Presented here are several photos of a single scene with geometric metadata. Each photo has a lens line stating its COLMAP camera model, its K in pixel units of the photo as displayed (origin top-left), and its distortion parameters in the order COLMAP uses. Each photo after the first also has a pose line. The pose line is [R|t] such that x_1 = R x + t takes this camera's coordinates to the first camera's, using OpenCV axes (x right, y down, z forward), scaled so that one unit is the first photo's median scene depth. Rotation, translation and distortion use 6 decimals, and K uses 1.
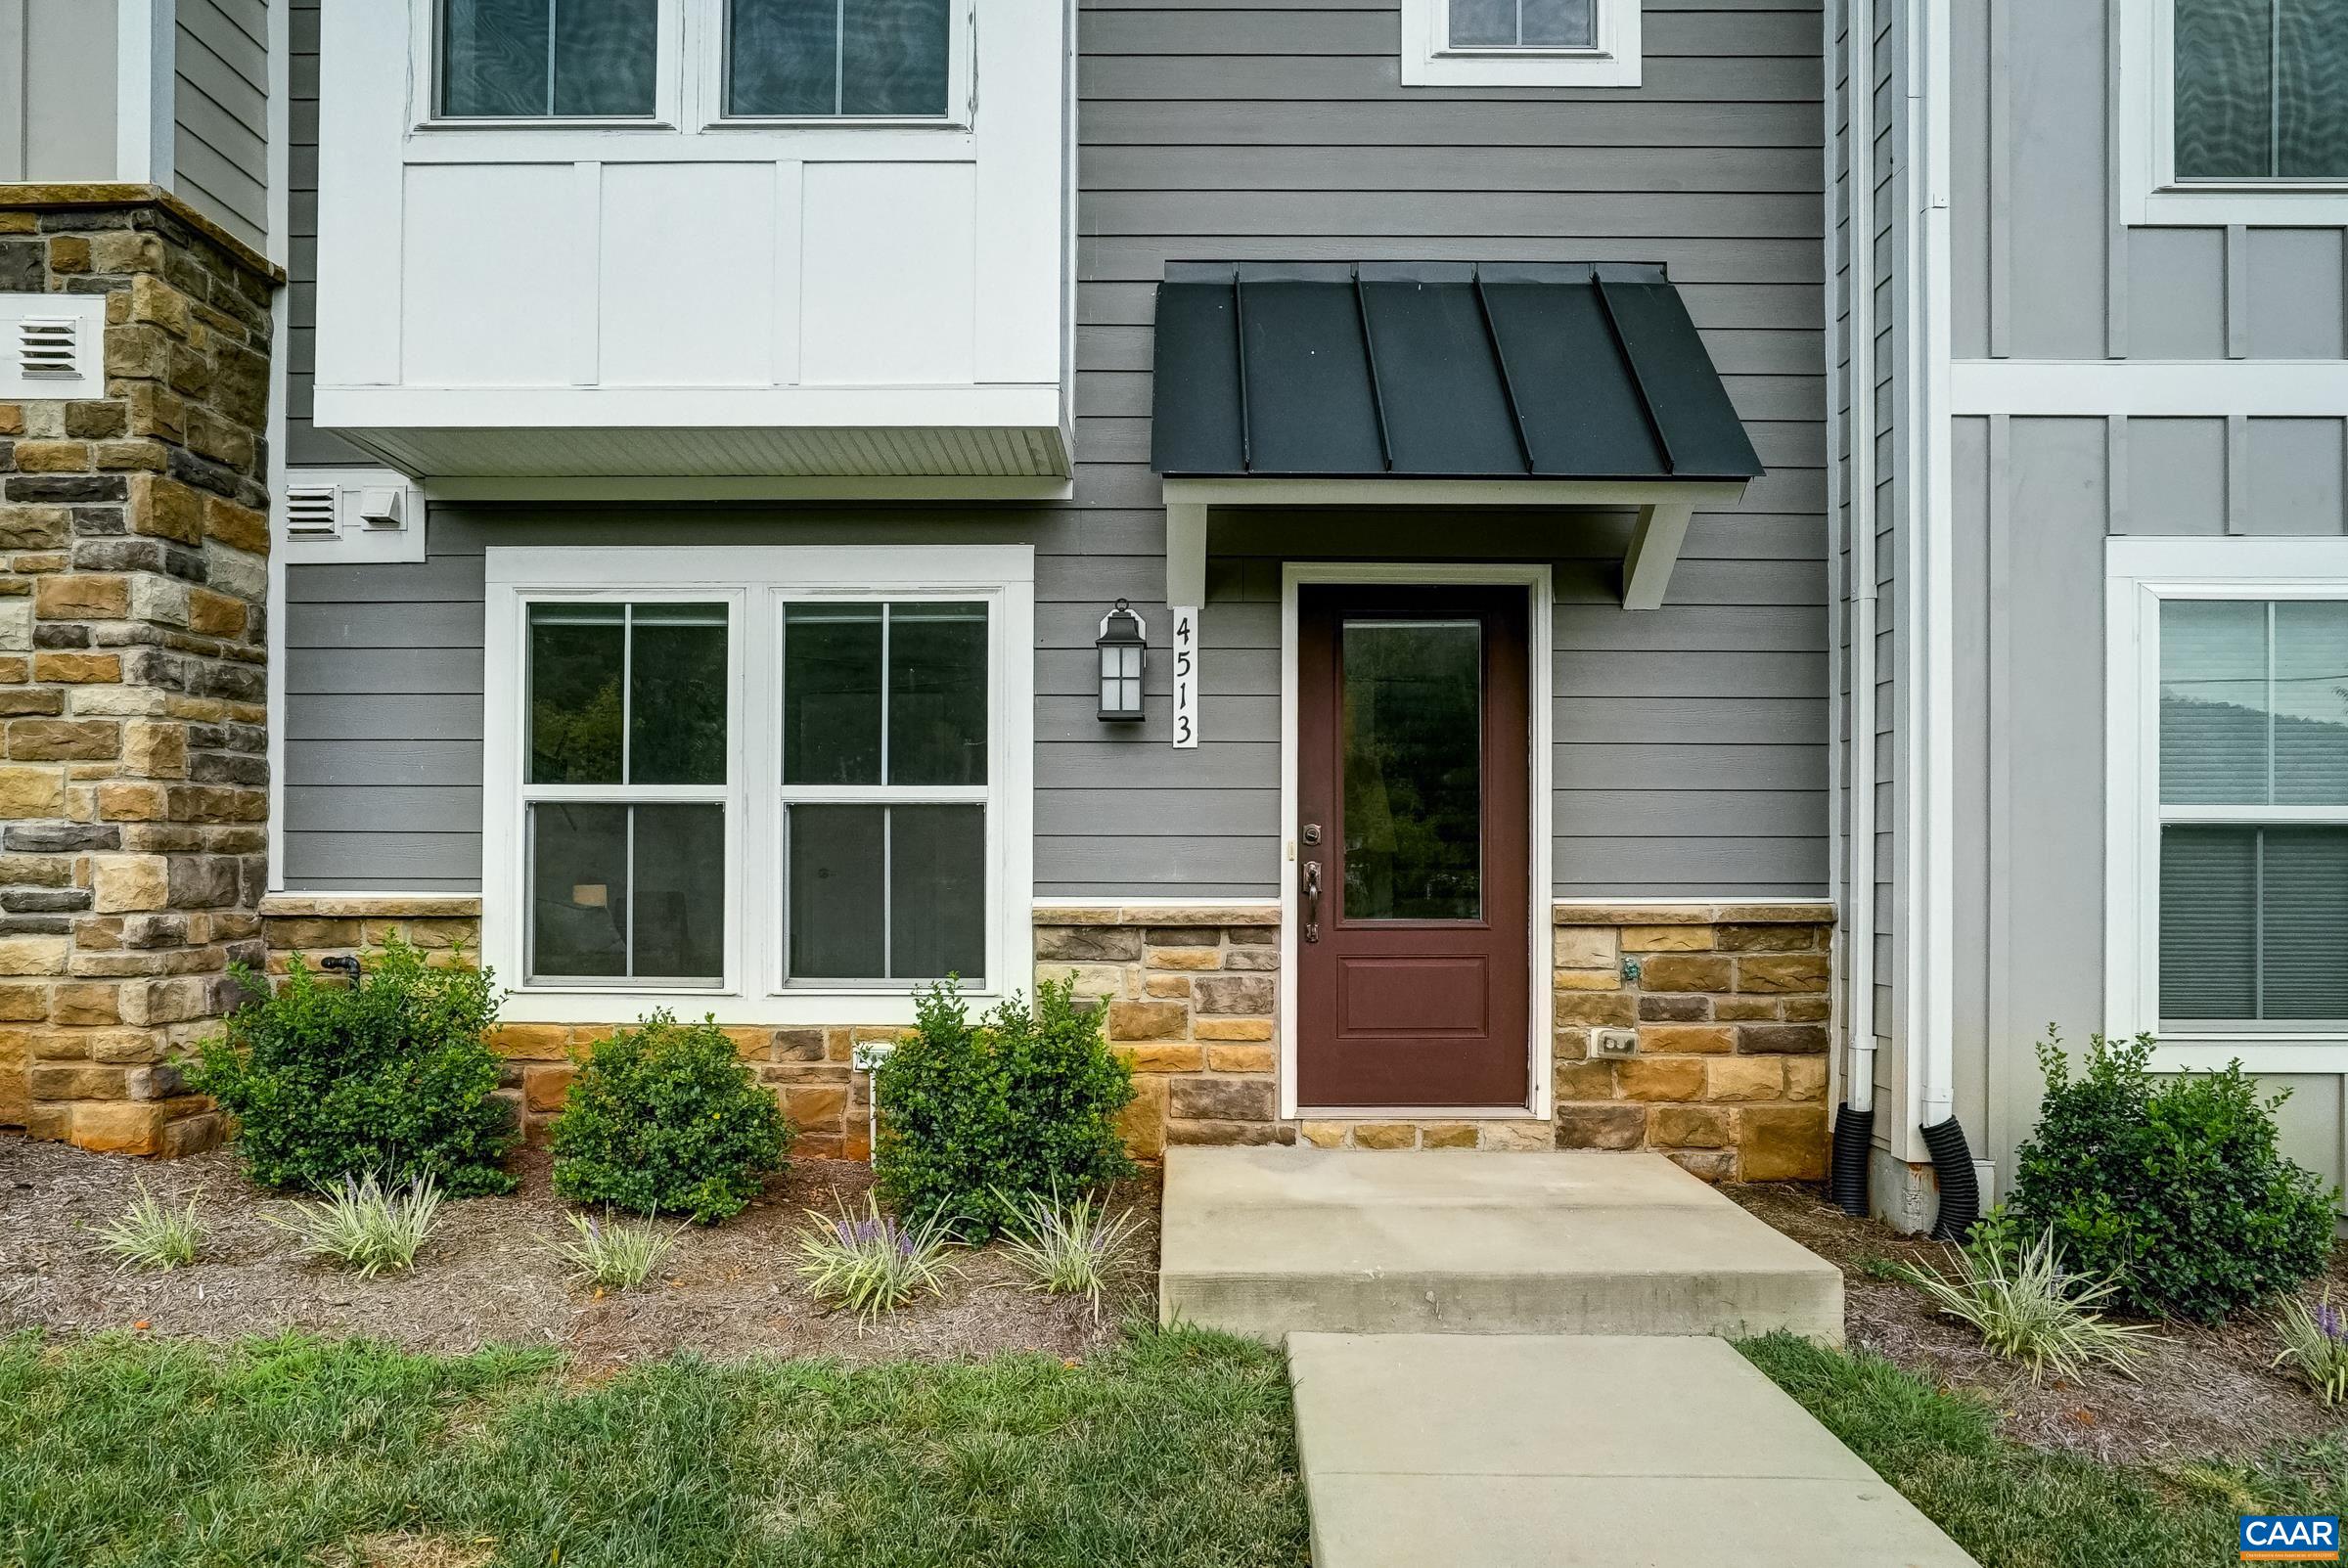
lens RADIAL K [[2111.5, 0, 1174.0], [0, 2111.5, 784.0], [0, 0, 1]] dist [-0.107874, 0.187370]
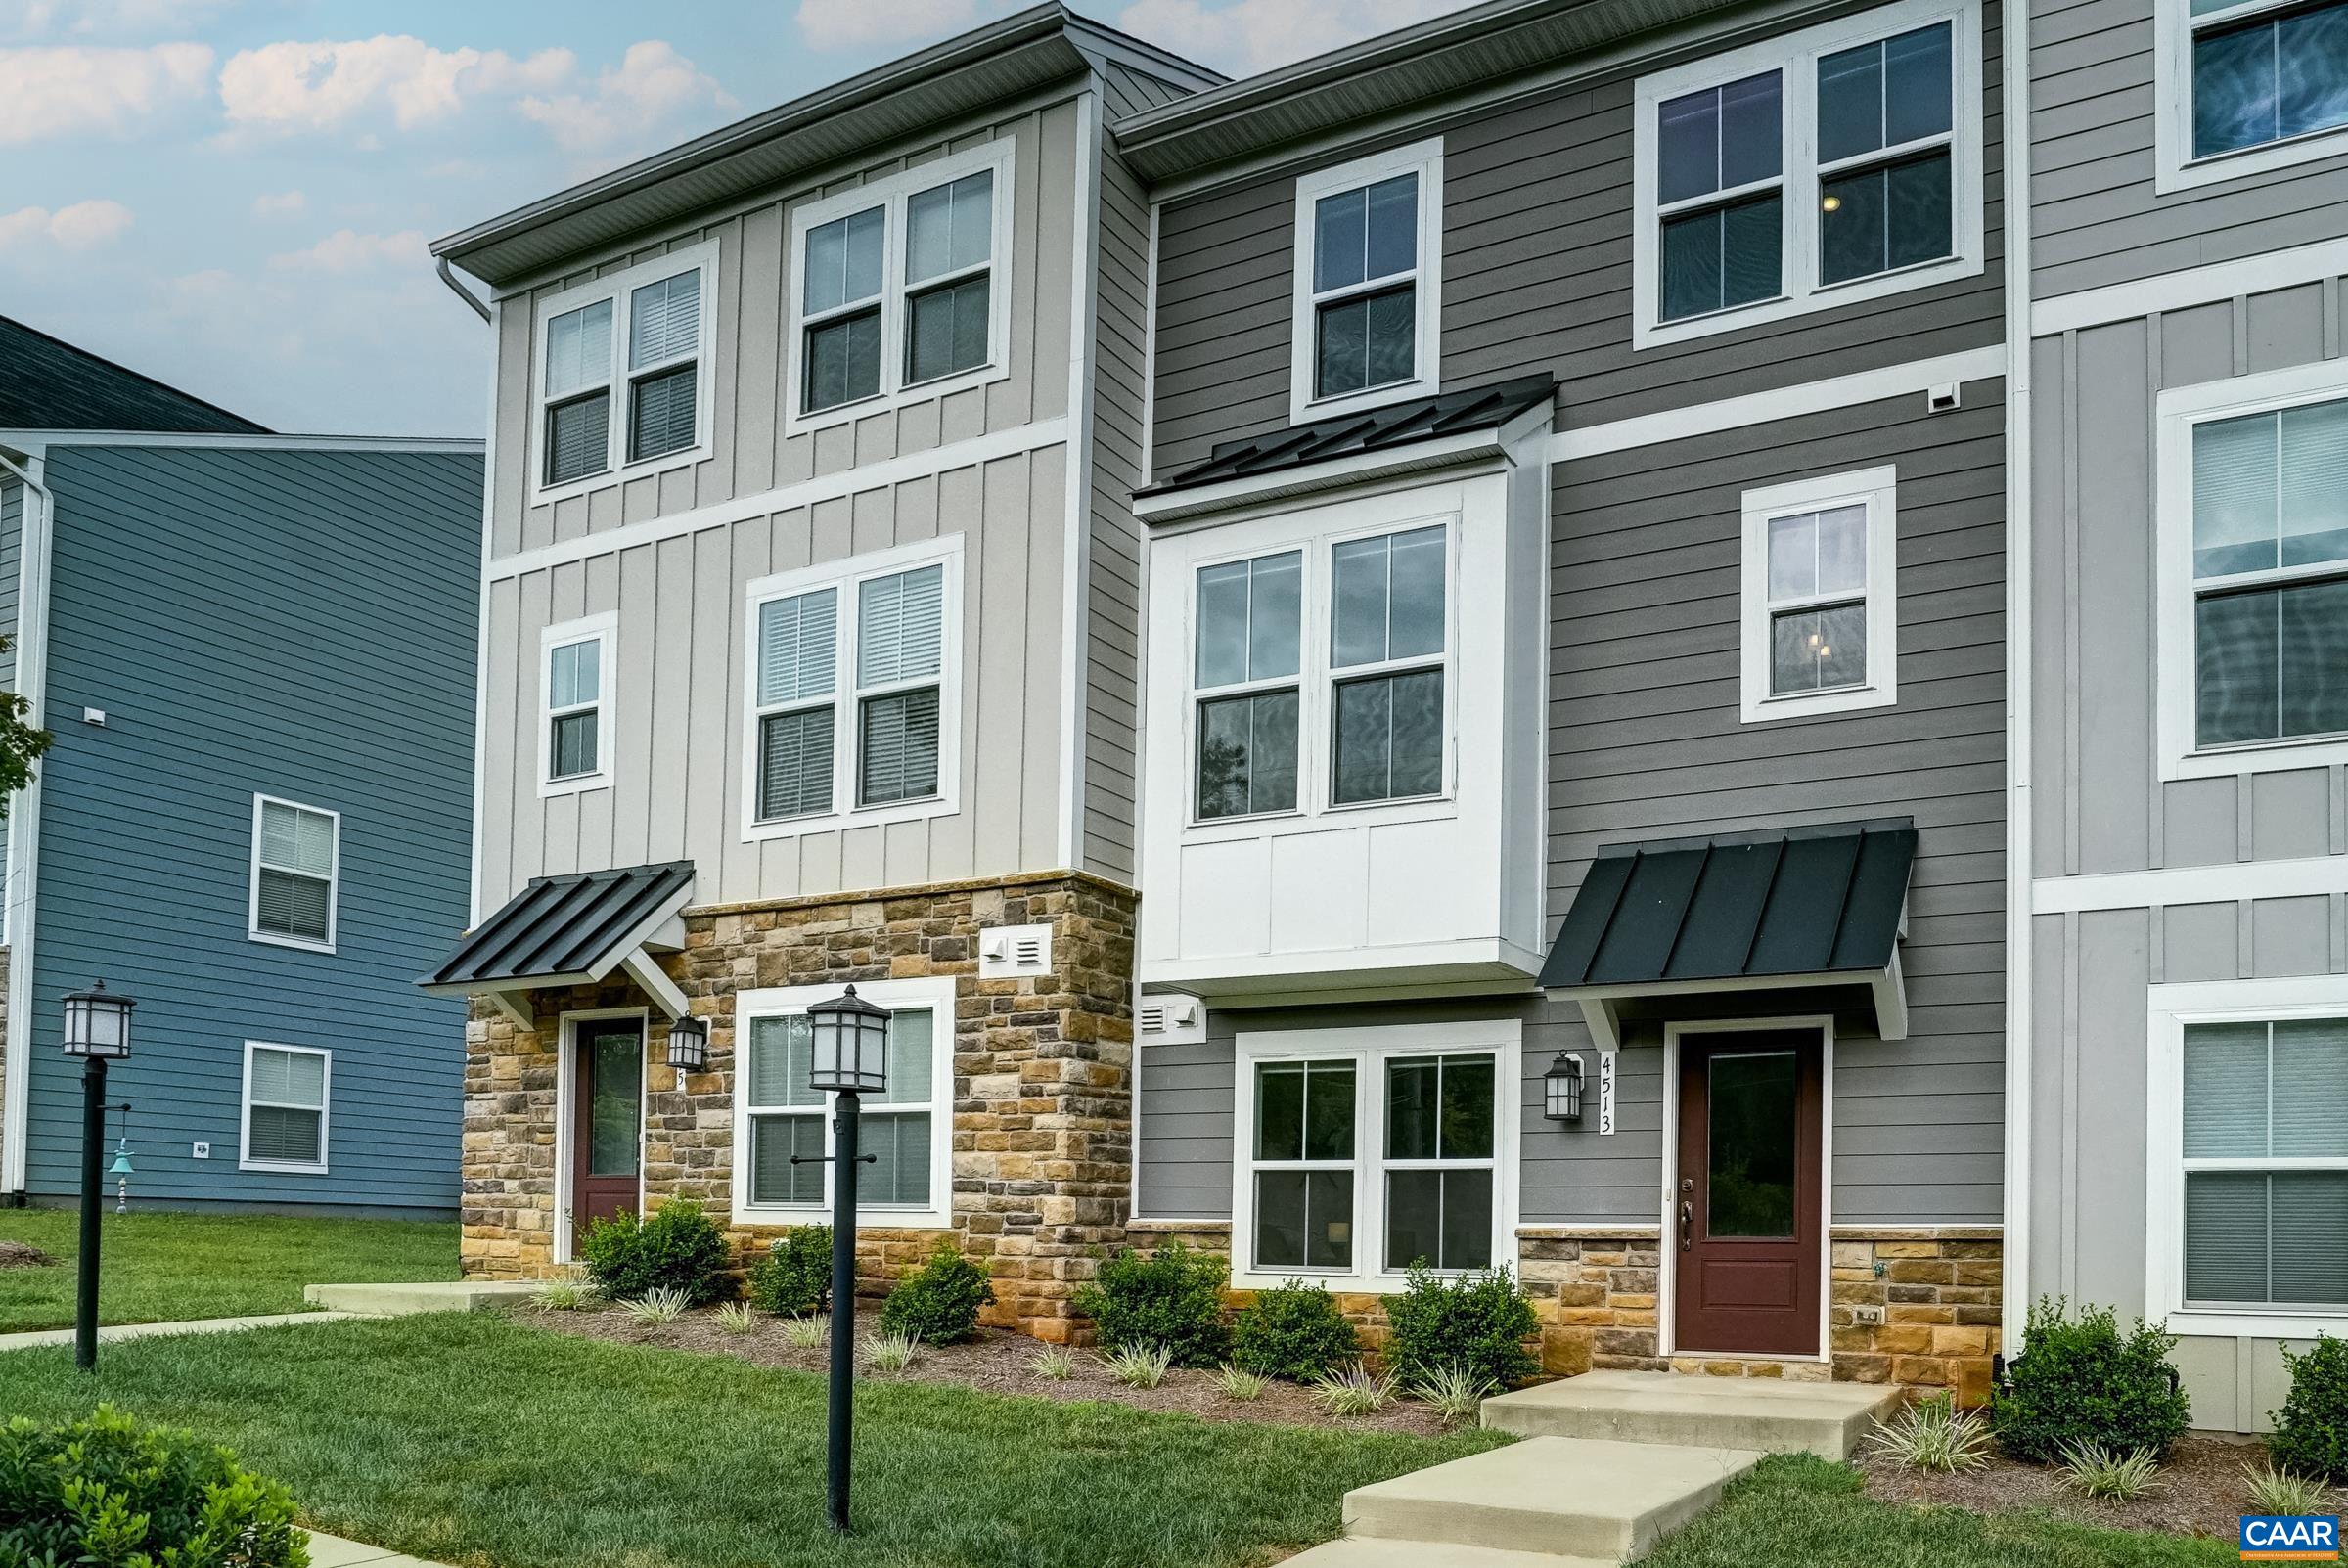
lens RADIAL K [[1940.6, 0, 1072.0], [0, 1940.6, 781.7], [0, 0, 1]] dist [-0.055700, 0.013810]
pose [[0.859972, -0.106448, -0.499115, 0.463483], [0.007109, 0.980409, -0.196845, 0.007454], [0.510291, 0.165733, 0.843881, -0.619428]]
